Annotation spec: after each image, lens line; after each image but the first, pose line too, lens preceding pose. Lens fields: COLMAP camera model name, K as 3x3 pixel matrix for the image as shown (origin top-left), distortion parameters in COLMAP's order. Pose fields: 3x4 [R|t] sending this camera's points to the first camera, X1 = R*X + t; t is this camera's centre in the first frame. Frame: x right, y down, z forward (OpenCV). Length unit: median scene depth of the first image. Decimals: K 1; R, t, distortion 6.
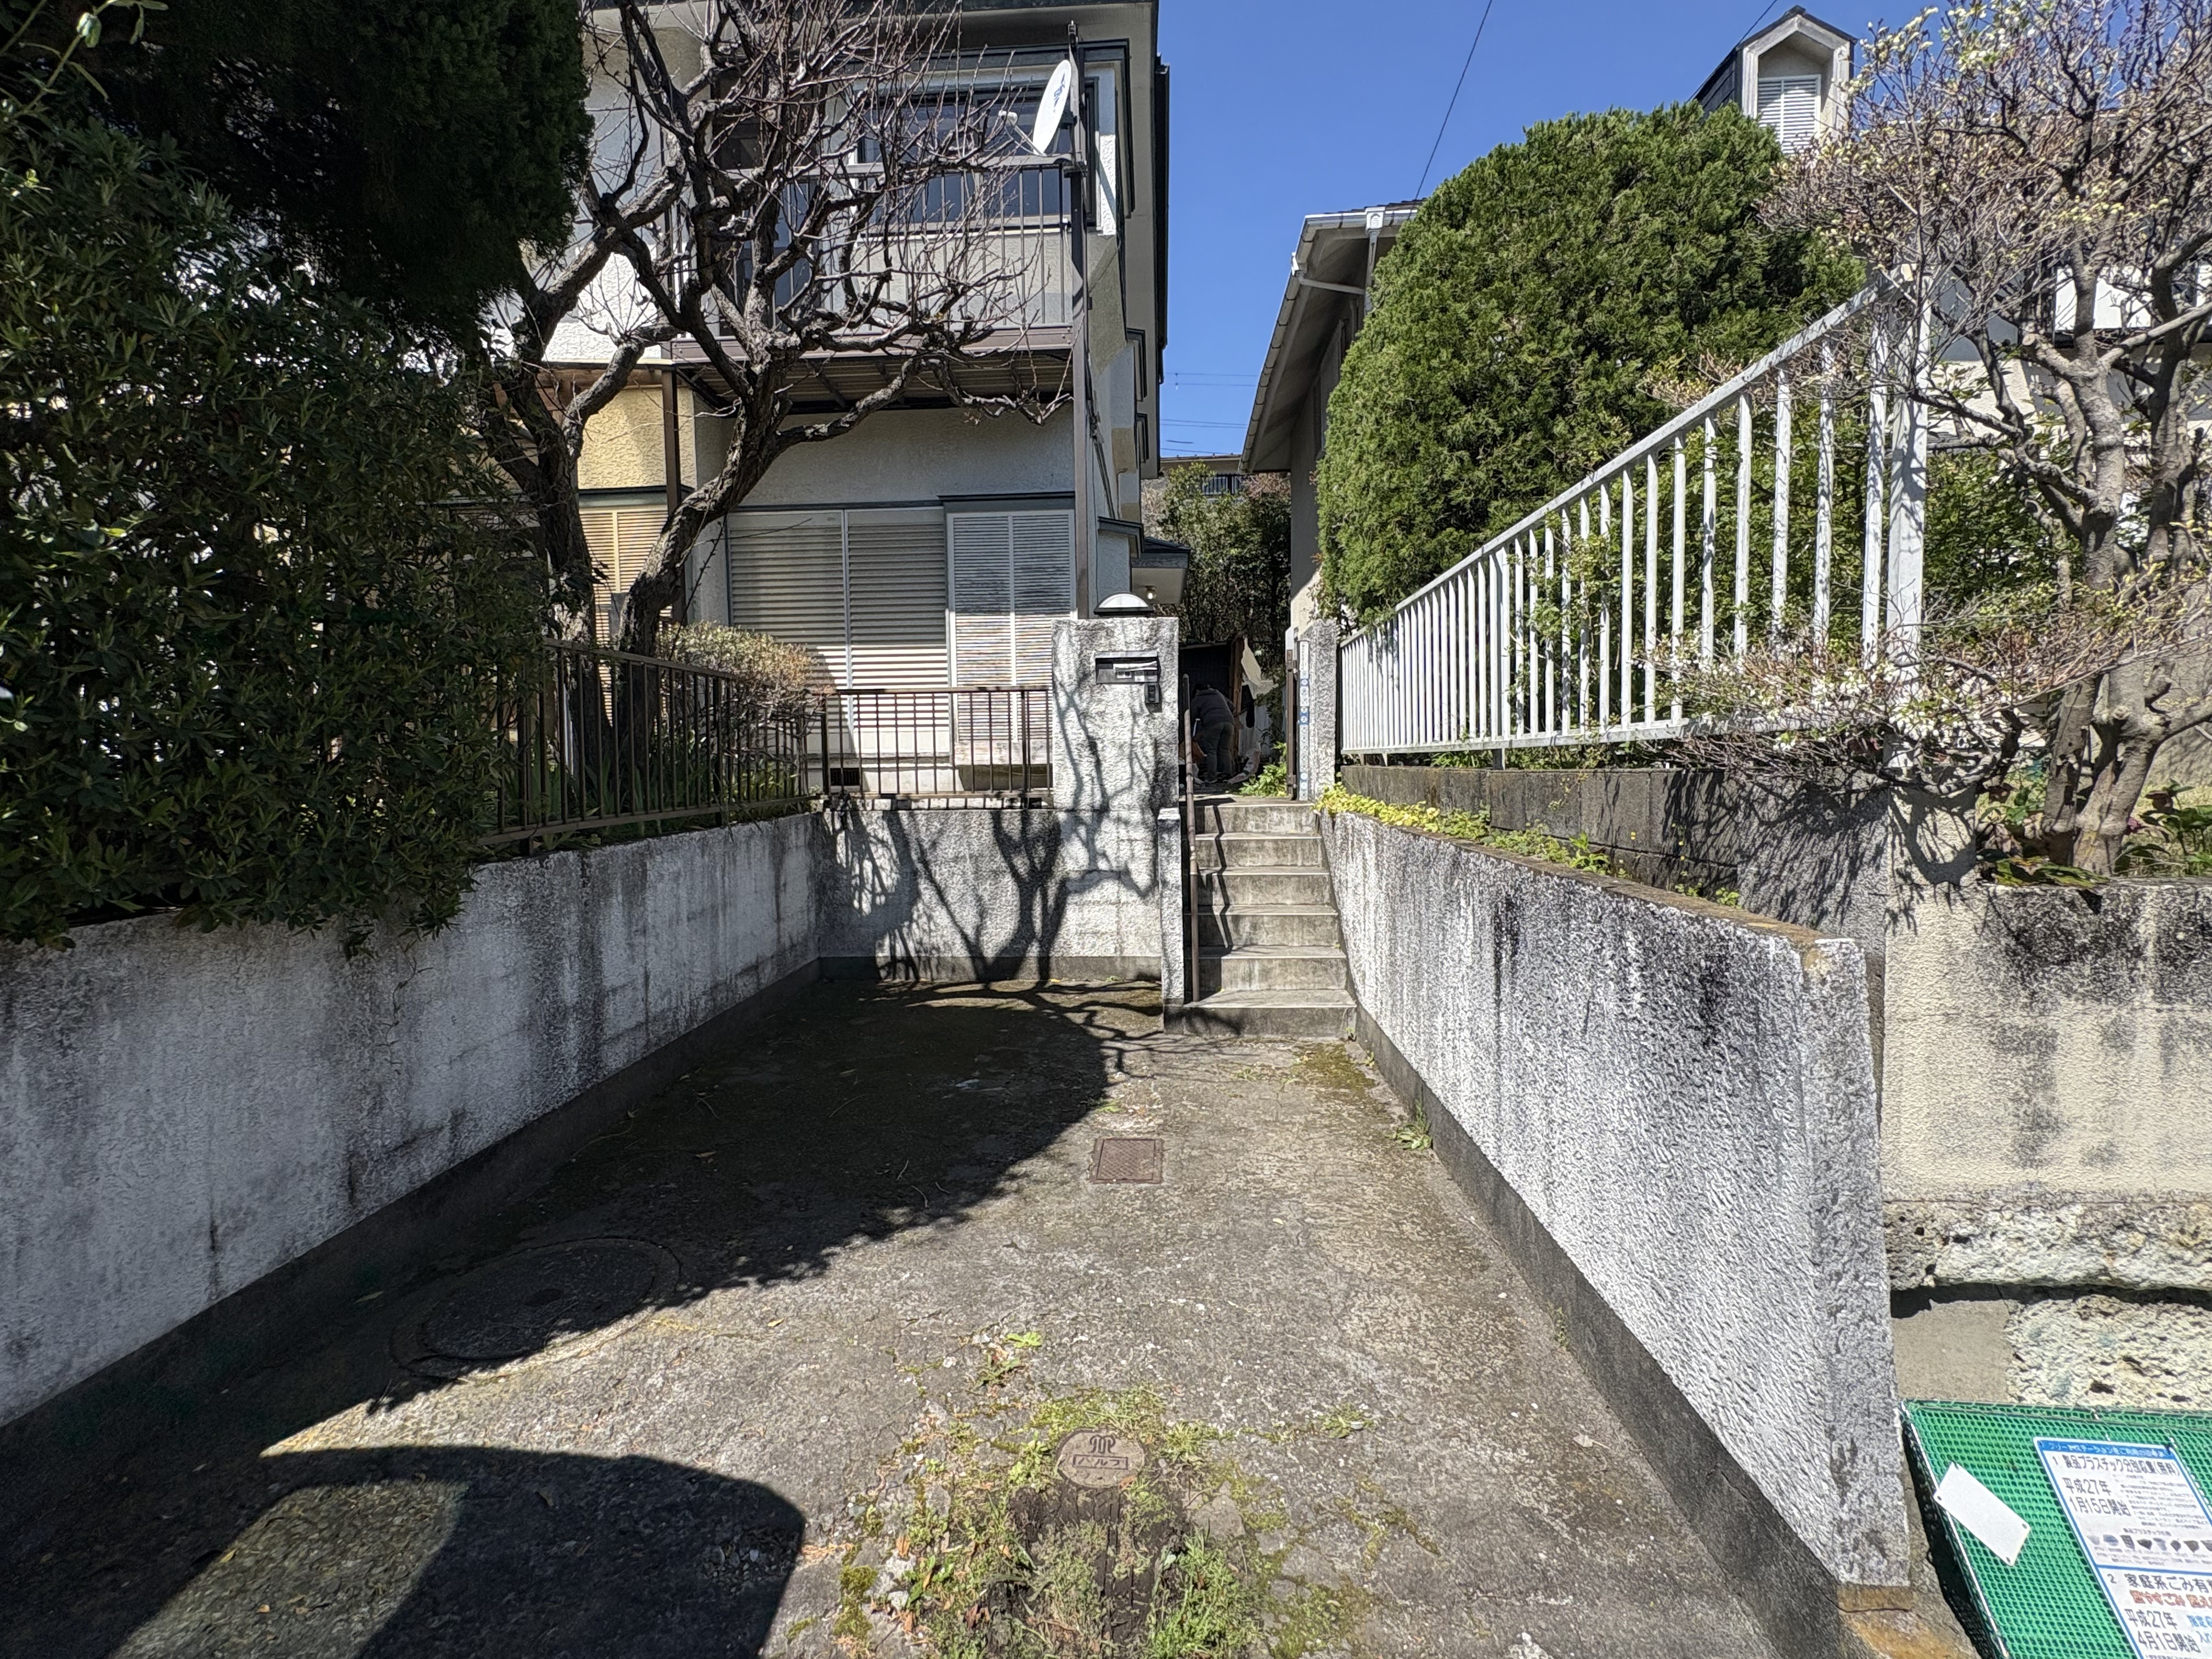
lens RADIAL K [[991.1, 0, 1100.7], [0, 991.1, 829.8], [0, 0, 1]] dist [0.000113, -0.000131]
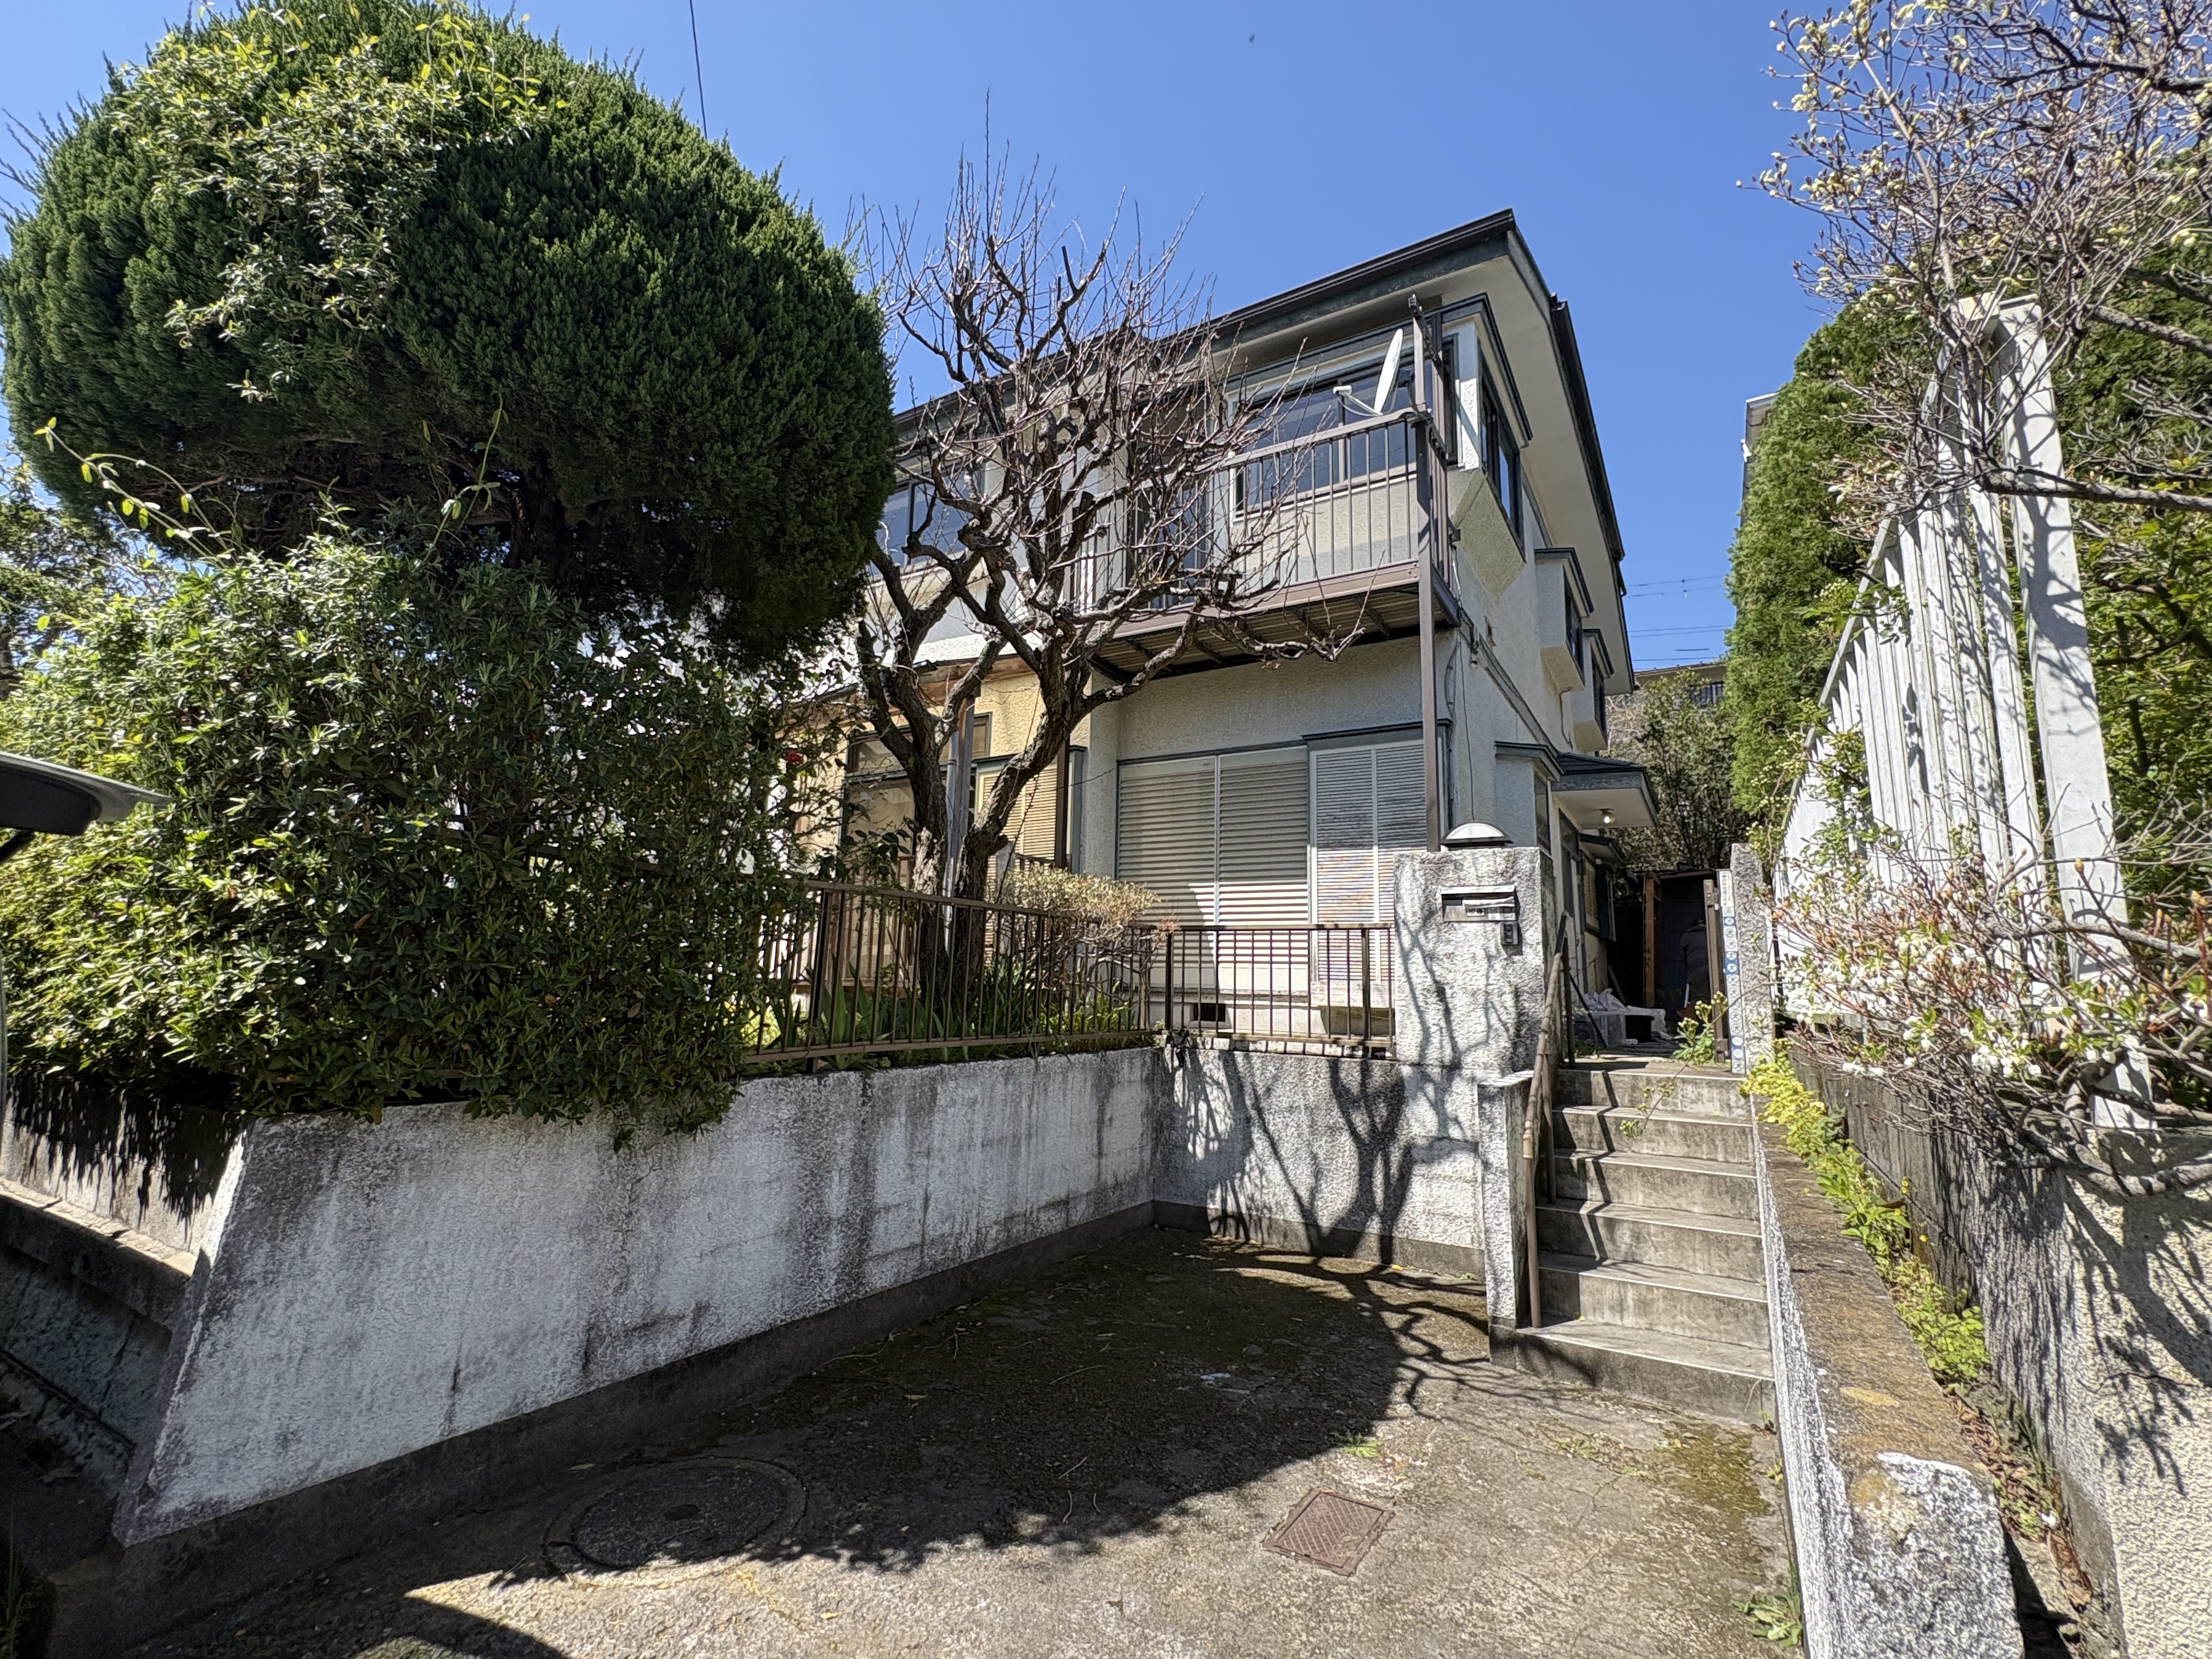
lens RADIAL K [[991.1, 0, 1100.7], [0, 991.1, 829.8], [0, 0, 1]] dist [0.000113, -0.000131]
pose [[0.879980, -0.037672, -0.473514, 0.179557], [-0.071724, 0.974883, -0.210853, -0.020665], [0.469564, 0.219509, 0.855175, 0.081495]]
